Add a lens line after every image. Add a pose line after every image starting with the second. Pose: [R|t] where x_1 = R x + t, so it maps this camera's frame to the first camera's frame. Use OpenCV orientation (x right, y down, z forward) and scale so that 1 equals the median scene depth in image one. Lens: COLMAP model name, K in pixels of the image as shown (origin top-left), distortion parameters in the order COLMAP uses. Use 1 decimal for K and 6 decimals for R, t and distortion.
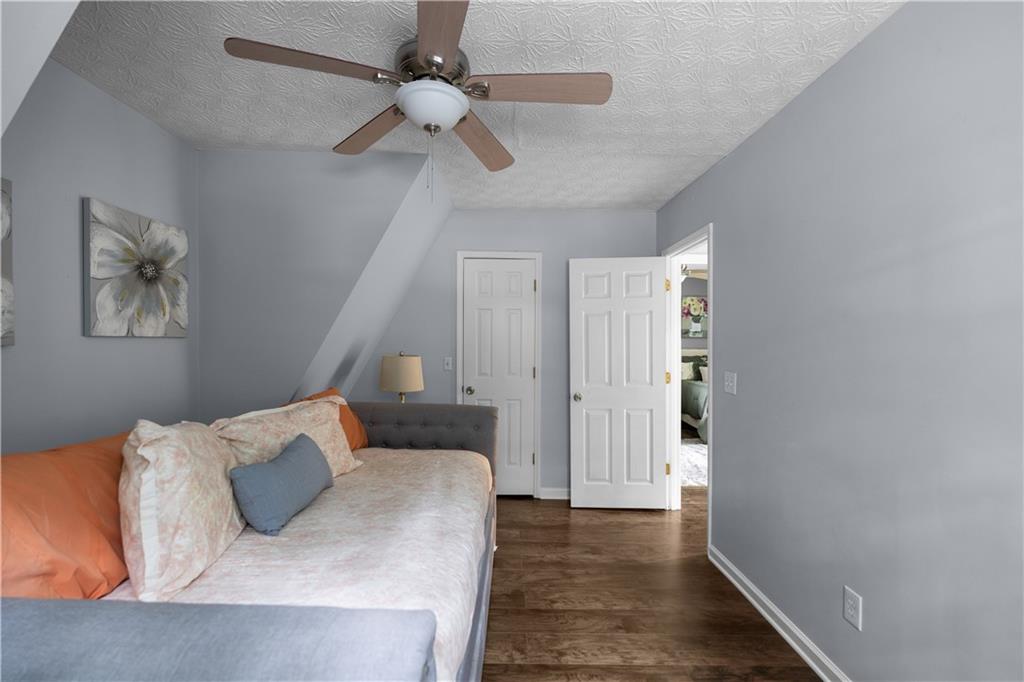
lens RADIAL K [[451.6, 0, 511.8], [0, 451.6, 342.7], [0, 0, 1]] dist [-0.001624, 0.000305]
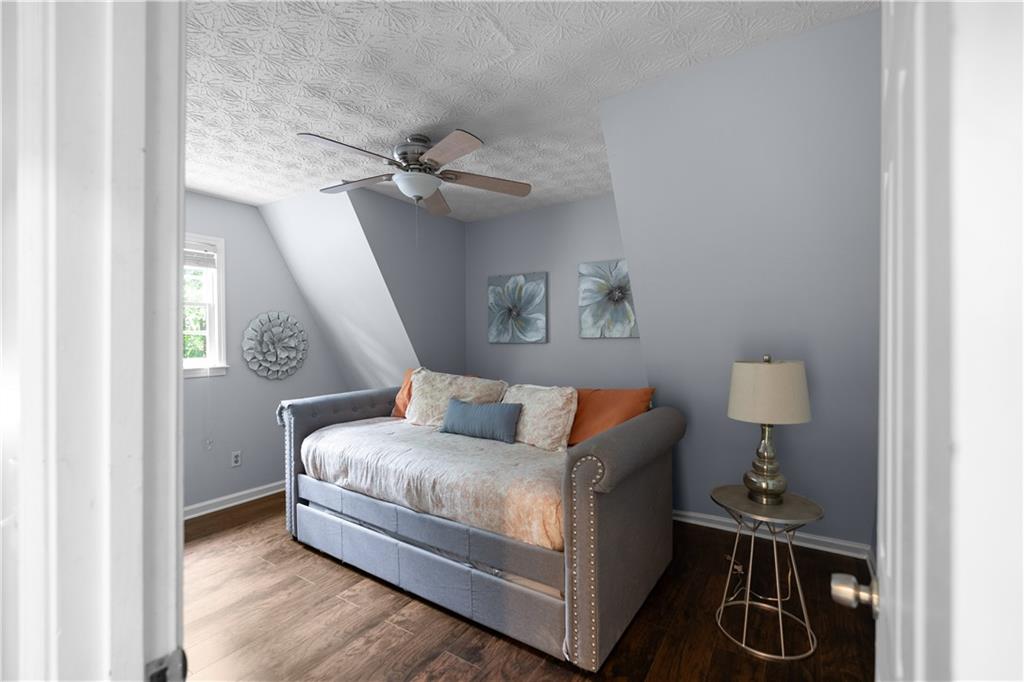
lens RADIAL K [[451.6, 0, 513.3], [0, 451.6, 345.4], [0, 0, 1]] dist [-0.001624, 0.000305]
pose [[-0.559341, 0.001648, -0.828936, 0.692072], [-0.003161, 0.999987, 0.004121, 0.008331], [0.828931, 0.004925, -0.559329, 1.647435]]
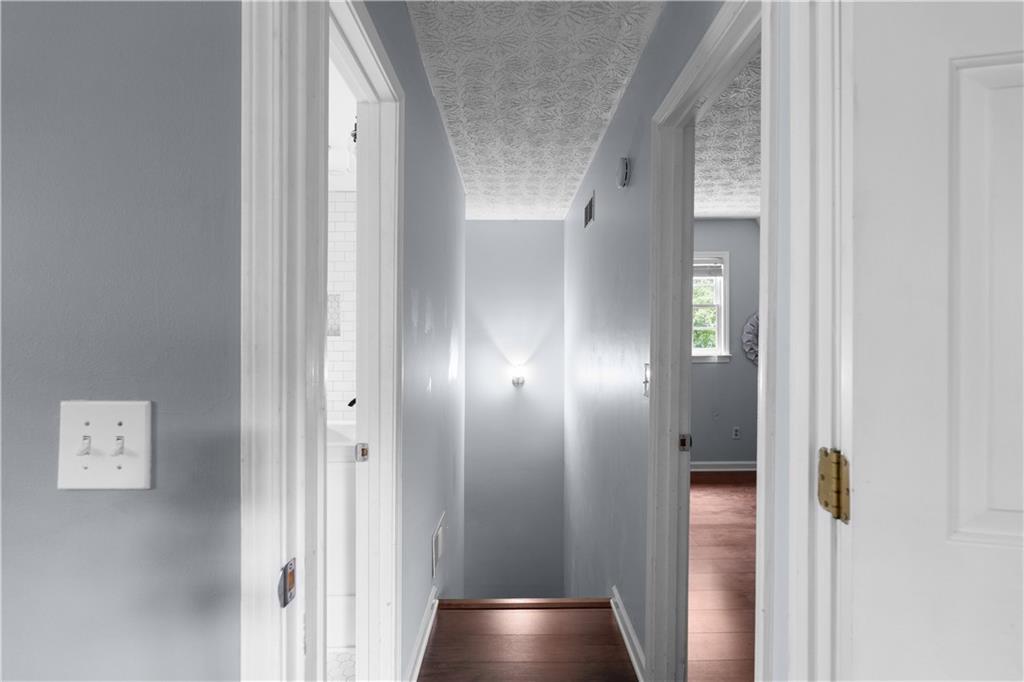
lens RADIAL K [[511.3, 0, 512.9], [0, 511.3, 340.4], [0, 0, 1]] dist [-0.025129, -0.000198]
pose [[-0.999898, -0.005463, 0.013207, 0.854053], [-0.005297, 0.999907, 0.012567, 0.004240], [-0.013275, 0.012495, -0.999834, 2.153909]]
